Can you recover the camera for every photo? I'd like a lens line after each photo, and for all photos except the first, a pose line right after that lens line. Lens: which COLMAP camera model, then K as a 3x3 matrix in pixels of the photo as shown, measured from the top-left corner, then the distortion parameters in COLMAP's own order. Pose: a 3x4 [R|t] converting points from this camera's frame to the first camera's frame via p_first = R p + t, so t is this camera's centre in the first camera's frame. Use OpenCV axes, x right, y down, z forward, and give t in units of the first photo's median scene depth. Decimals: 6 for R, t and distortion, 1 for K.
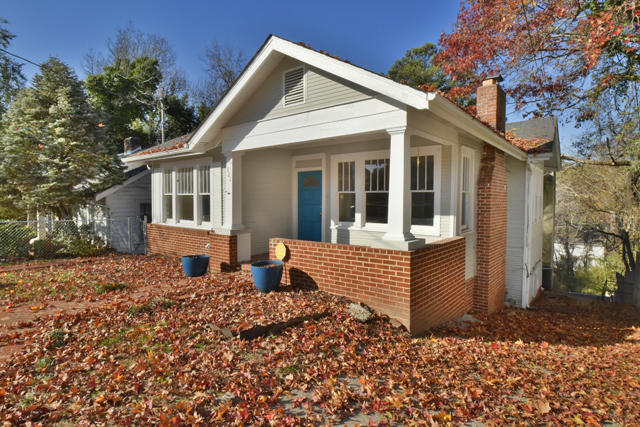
lens RADIAL K [[348.7, 0, 320.0], [0, 348.7, 213.5], [0, 0, 1]] dist [-0.016186, -0.000052]
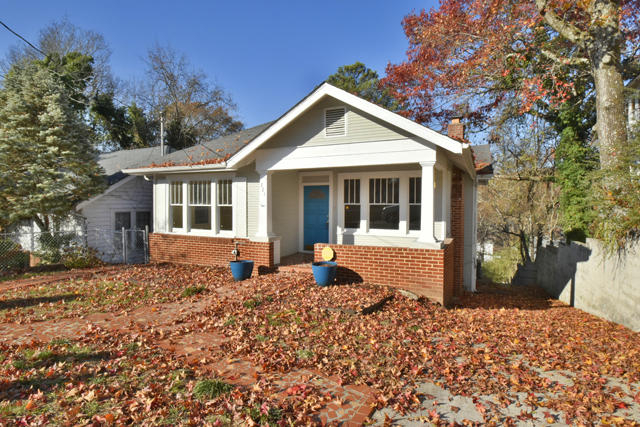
lens RADIAL K [[348.7, 0, 320.0], [0, 348.7, 213.5], [0, 0, 1]] dist [-0.016186, -0.000052]
pose [[0.971110, -0.008340, 0.238486, -0.321748], [0.010688, 0.999906, -0.008553, -0.018647], [-0.238392, 0.010855, 0.971108, -0.152109]]
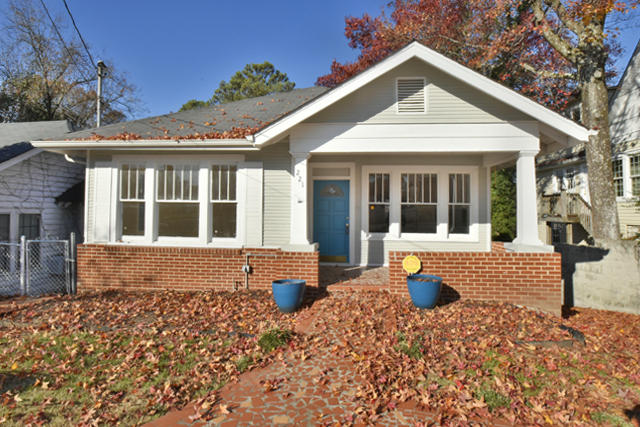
lens RADIAL K [[352.8, 0, 325.9], [0, 352.8, 205.9], [0, 0, 1]] dist [-0.017667, -0.001137]
pose [[0.820561, 0.018563, 0.571258, -0.628154], [0.014666, 0.998460, -0.053511, -0.001439], [-0.571371, 0.052287, 0.819025, 0.253574]]
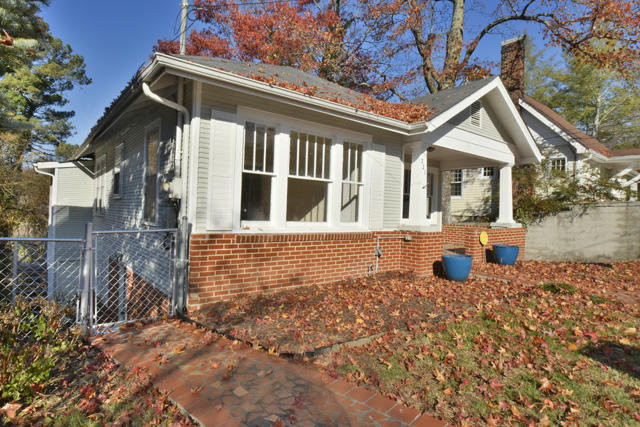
lens RADIAL K [[348.7, 0, 320.0], [0, 348.7, 213.5], [0, 0, 1]] dist [-0.016186, -0.000052]
pose [[0.211000, -0.011143, 0.977422, -1.115725], [0.006503, 0.999929, 0.009996, 0.000202], [-0.977464, 0.004247, 0.211058, 0.976751]]
